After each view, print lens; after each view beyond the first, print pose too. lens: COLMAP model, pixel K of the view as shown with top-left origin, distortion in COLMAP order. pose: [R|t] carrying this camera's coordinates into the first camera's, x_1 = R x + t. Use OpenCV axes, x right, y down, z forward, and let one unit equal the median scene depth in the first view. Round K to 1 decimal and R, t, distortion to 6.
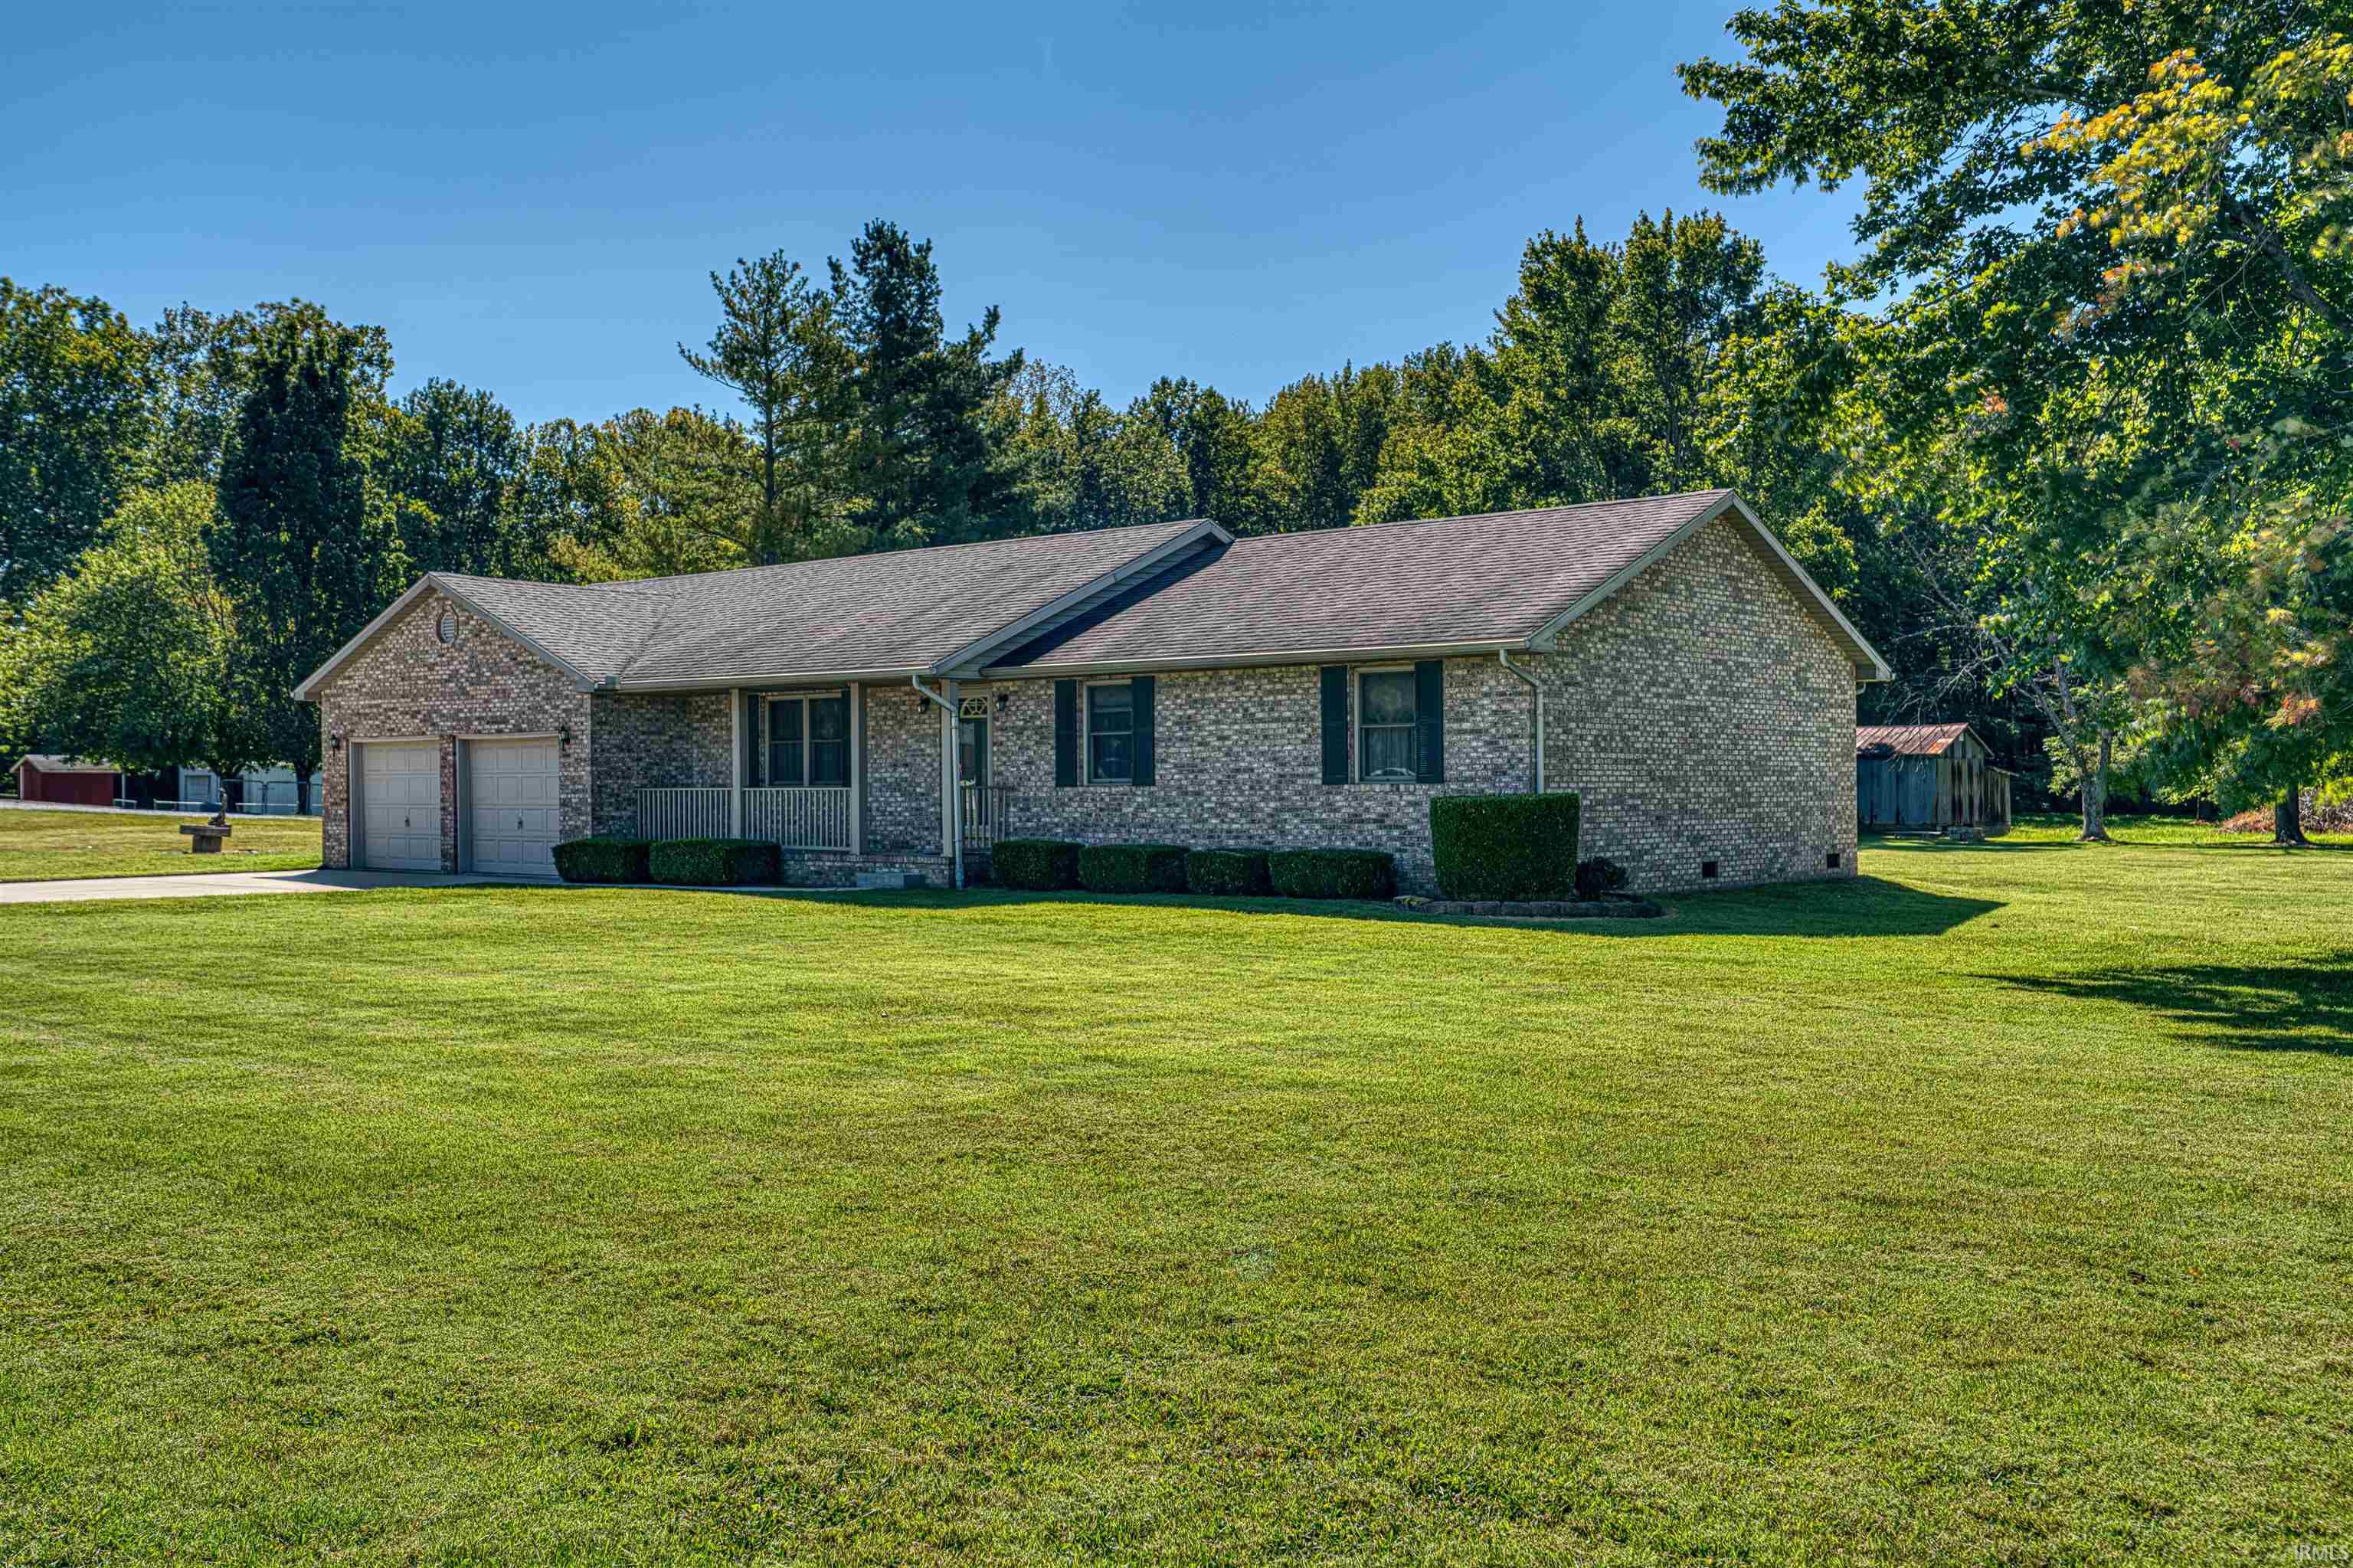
lens RADIAL K [[2196.4, 0, 1166.4], [0, 2196.4, 790.4], [0, 0, 1]] dist [-0.007978, 0.000000]
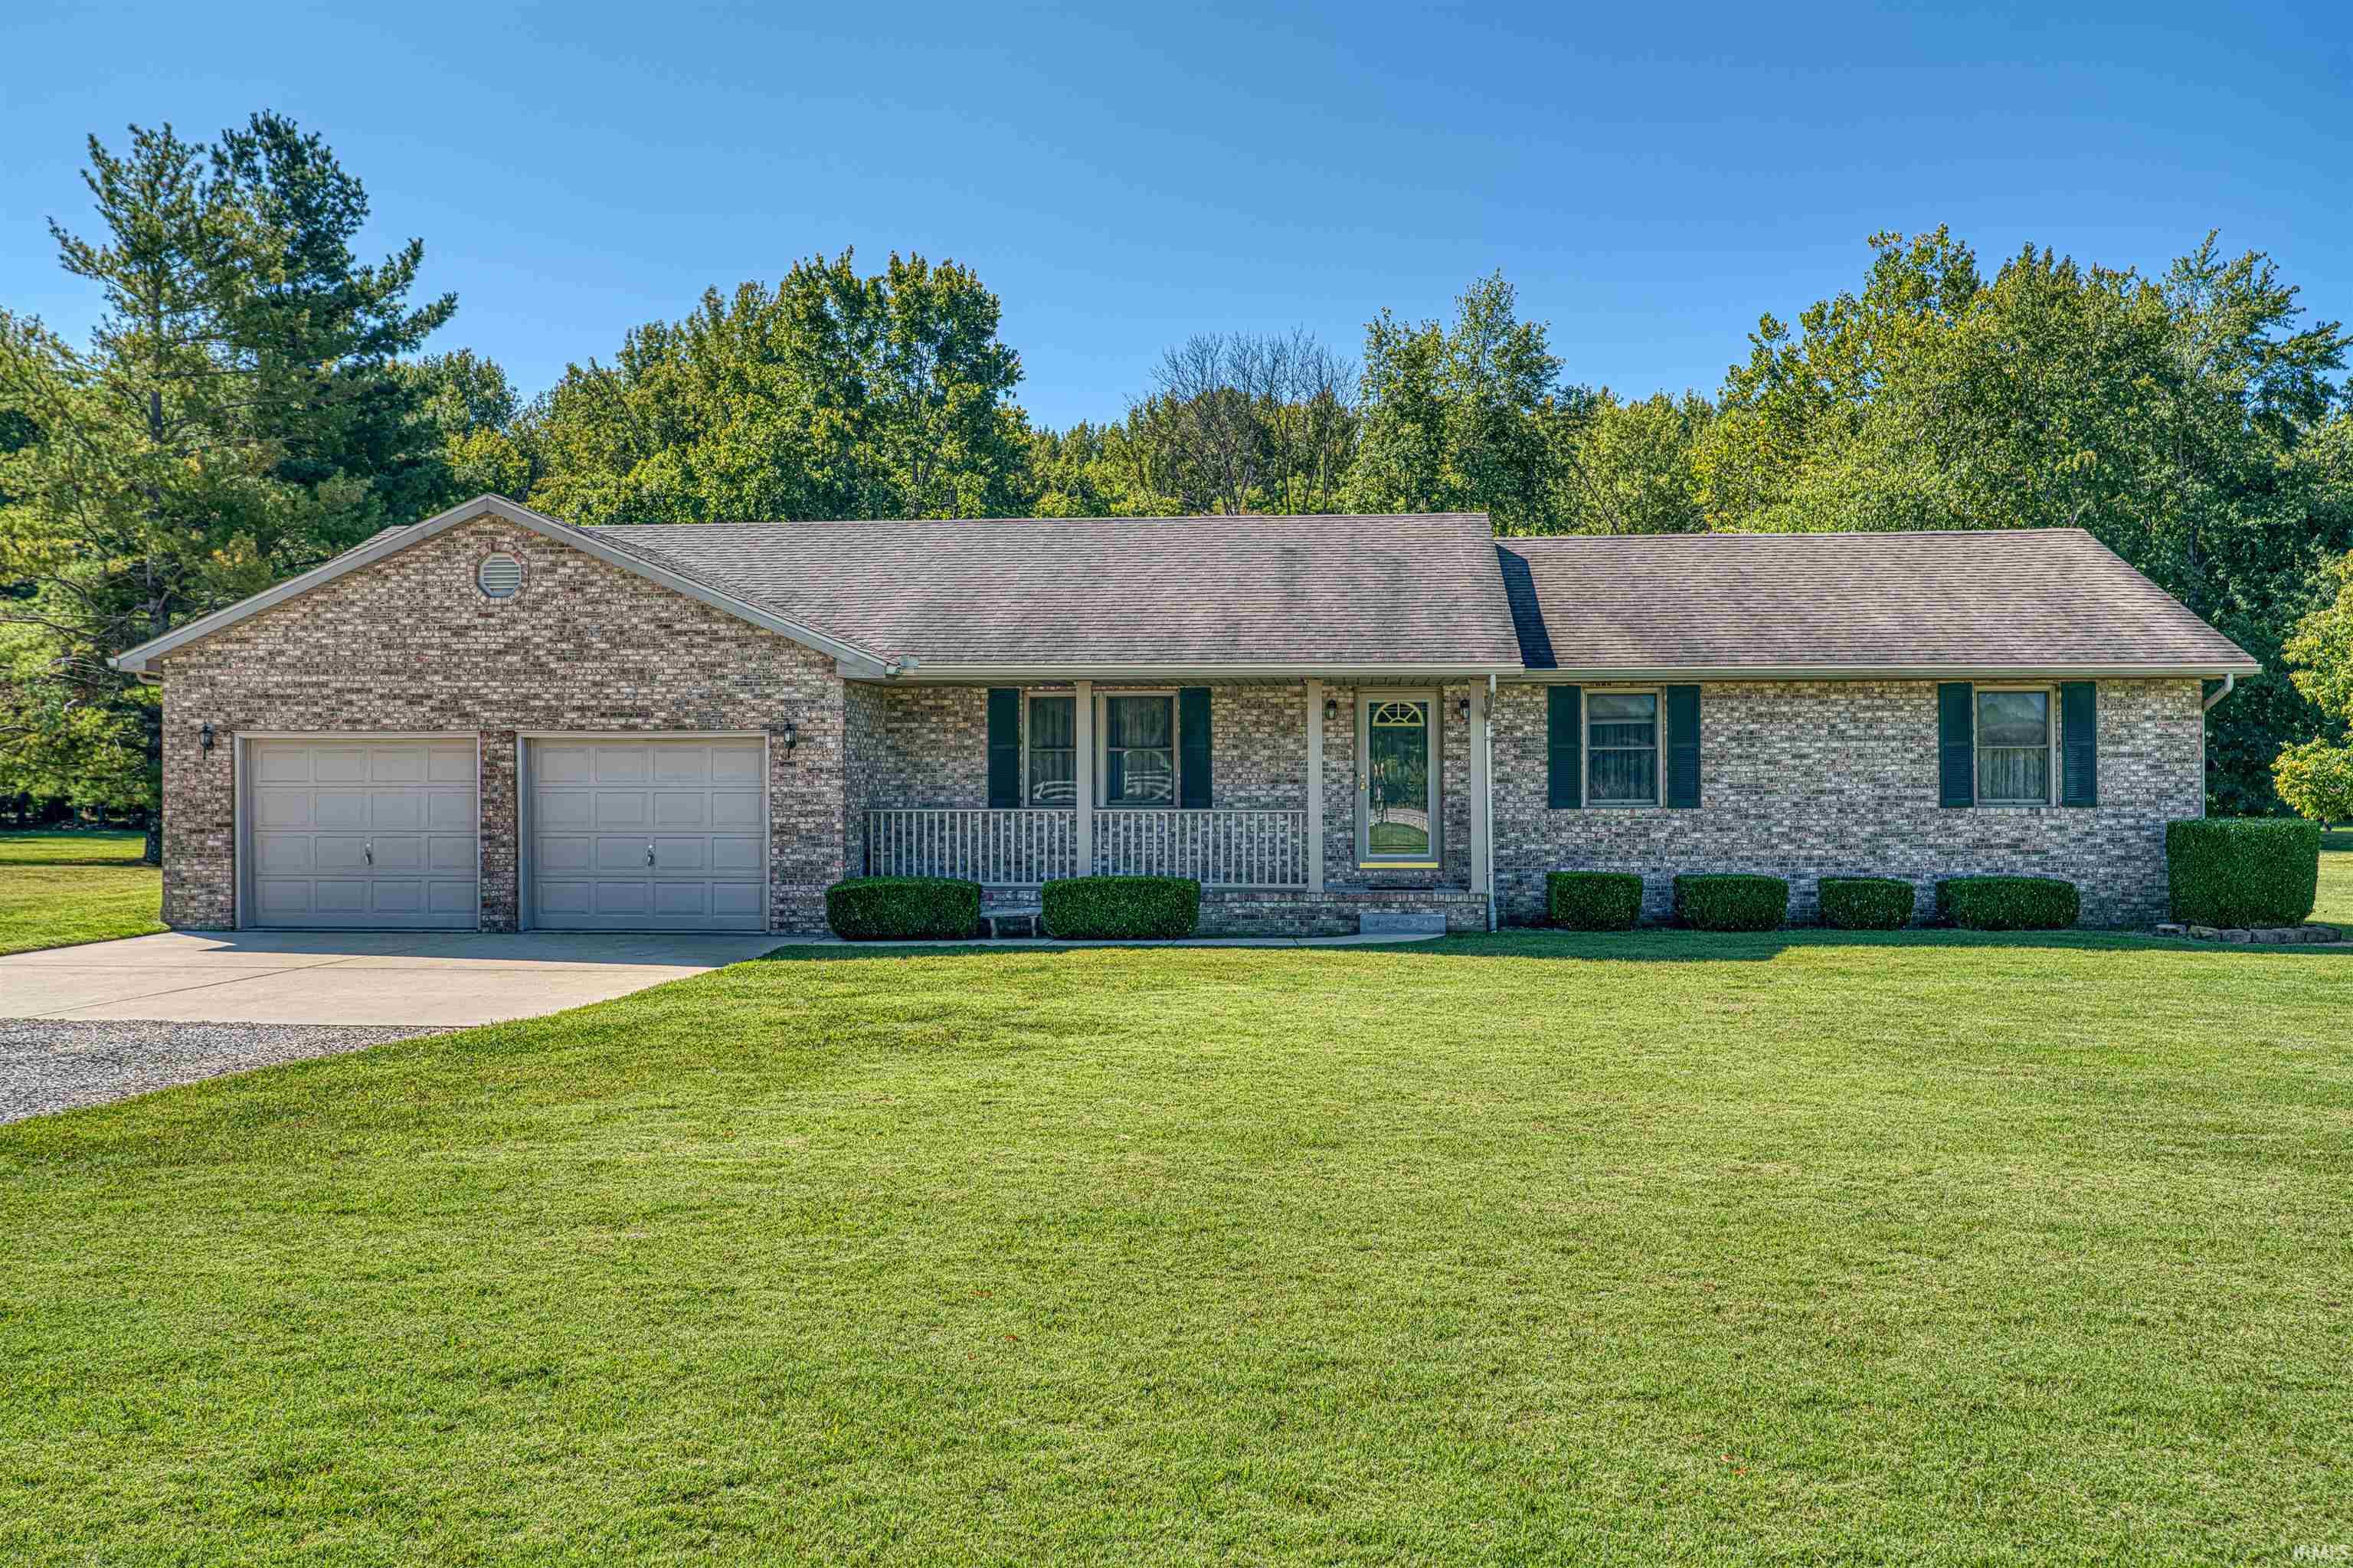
lens RADIAL K [[1919.1, 0, 1186.2], [0, 1919.1, 783.2], [0, 0, 1]] dist [-0.002969, 0.001727]
pose [[0.816260, 0.003382, 0.577675, -0.619457], [-0.002017, 0.999993, -0.003005, -0.009327], [-0.577682, 0.001288, 0.816261, 0.475561]]
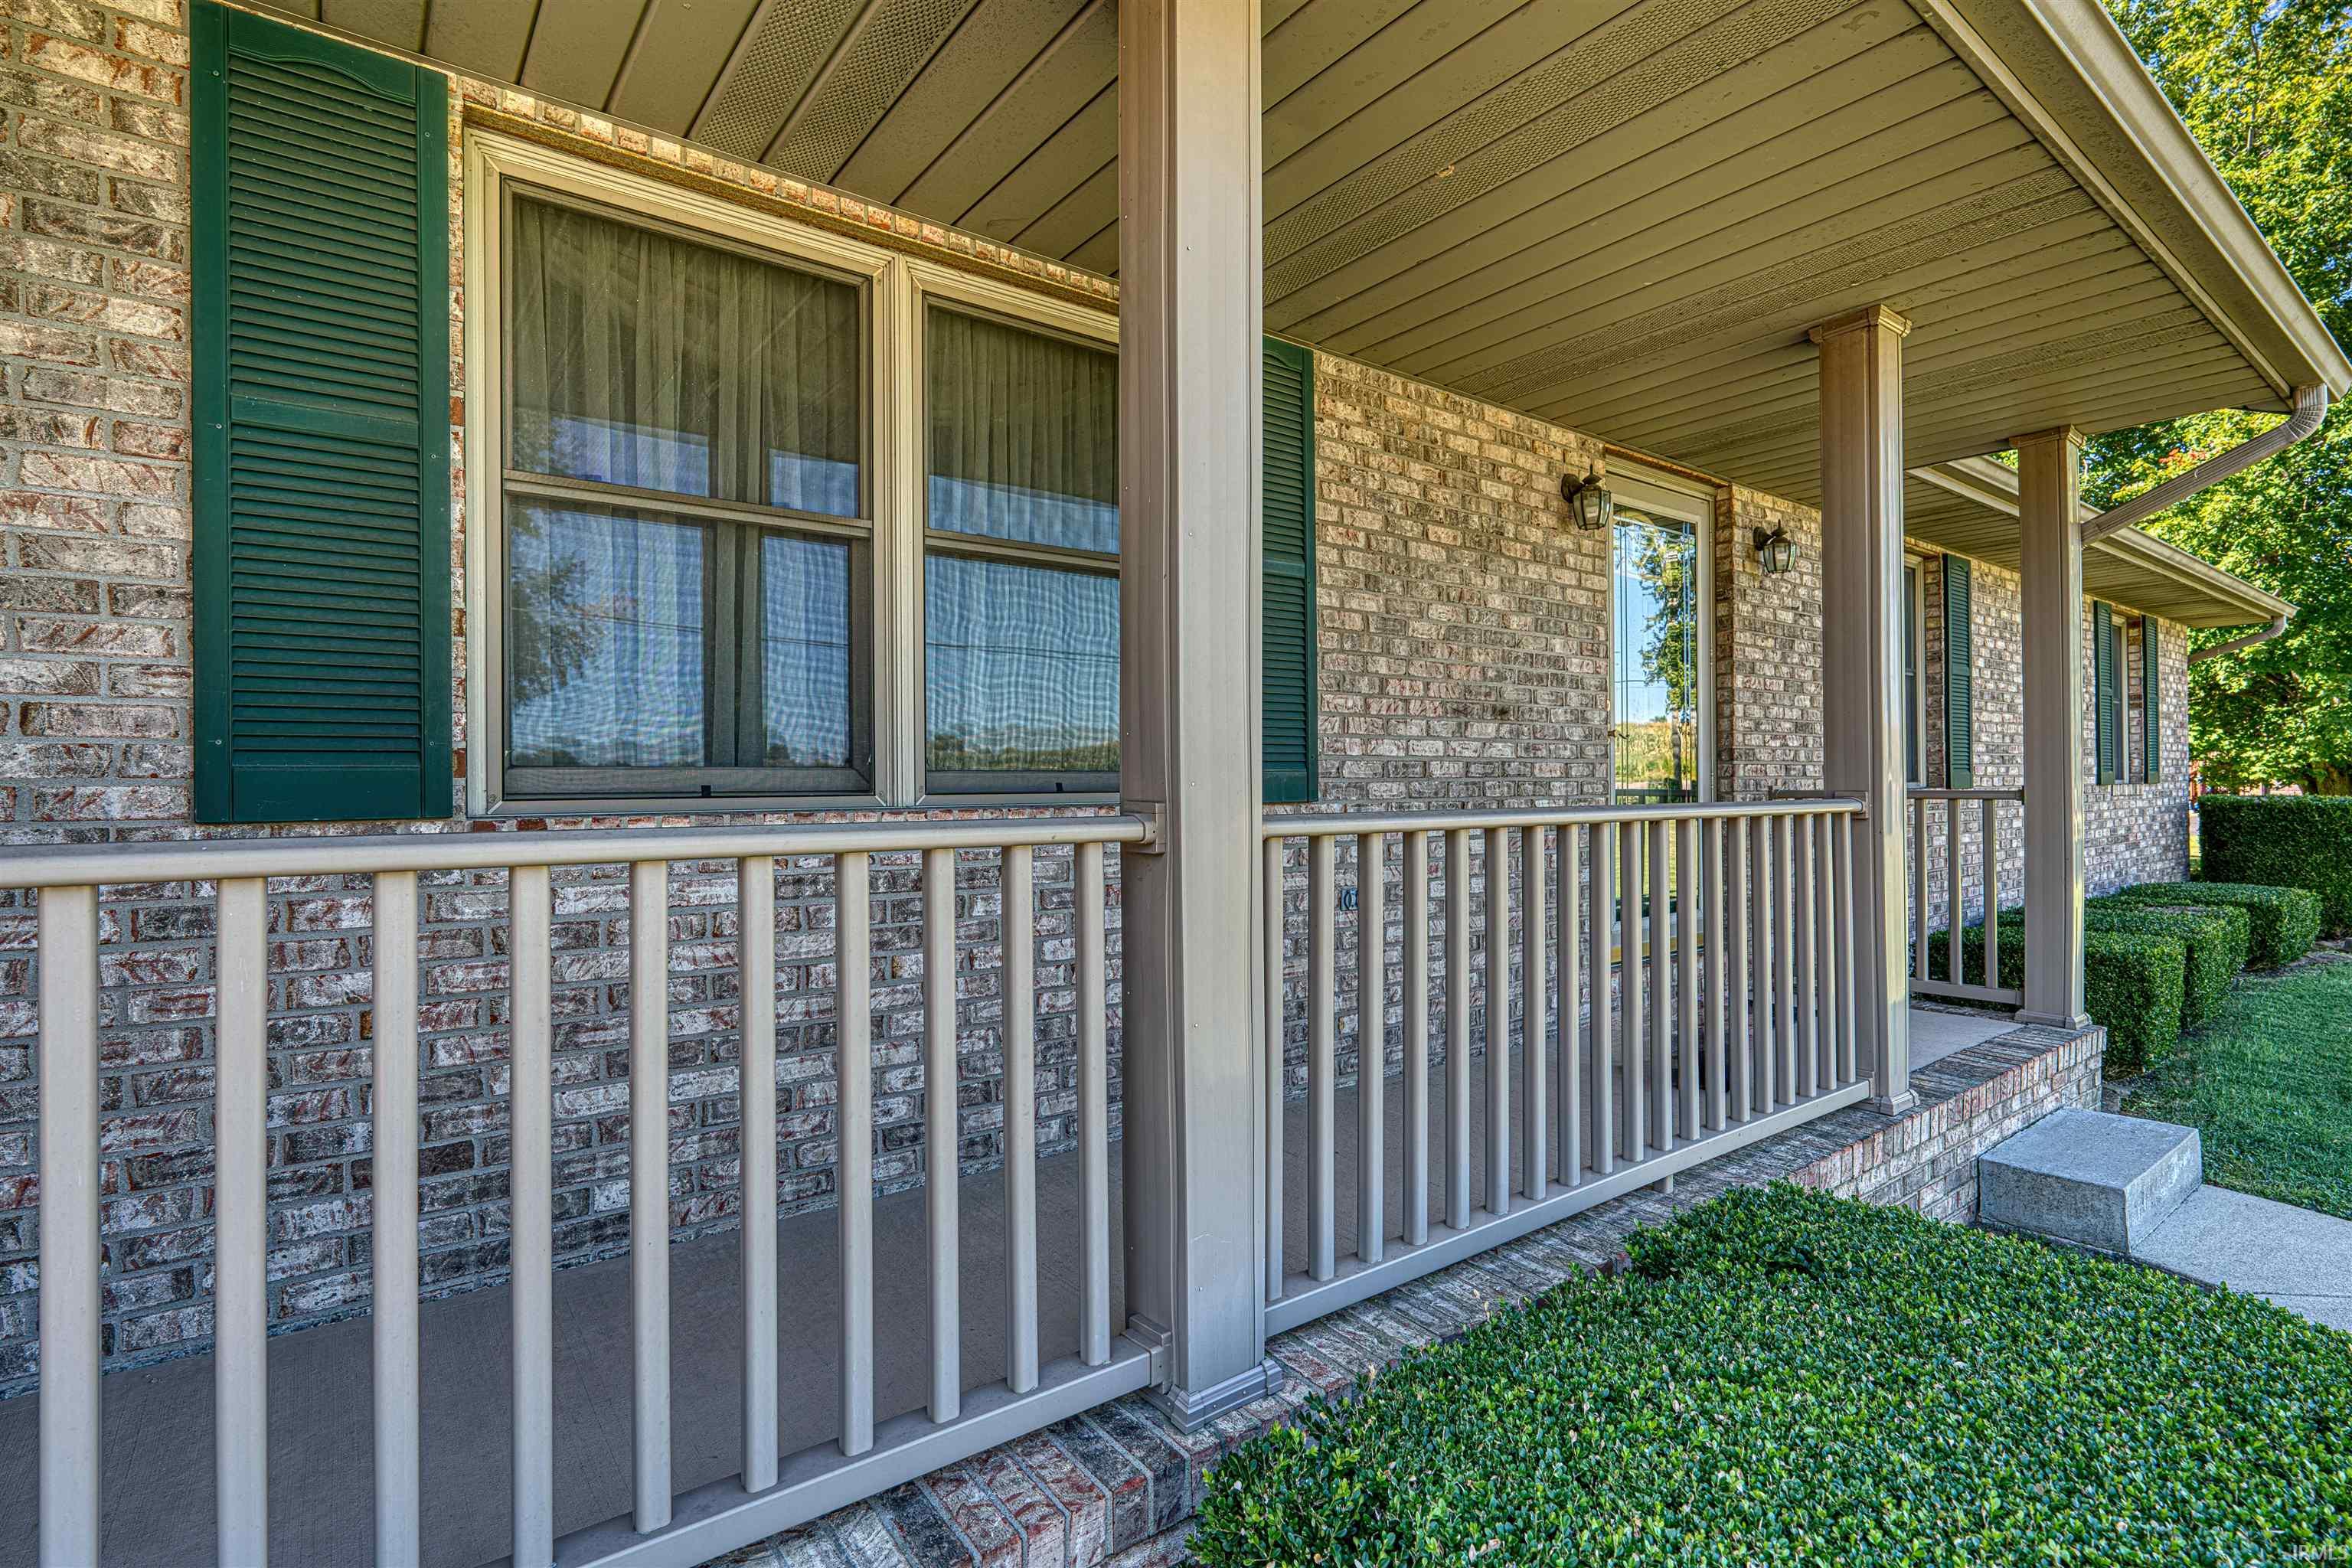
lens RADIAL K [[1124.8, 0, 1172.8], [0, 1124.8, 777.2], [0, 0, 1]] dist [-0.005856, 0.002950]
pose [[0.215809, 0.008864, 0.976395, -0.279266], [0.006238, 0.999926, -0.010457, -0.003051], [-0.976416, 0.008348, 0.215737, 1.101511]]
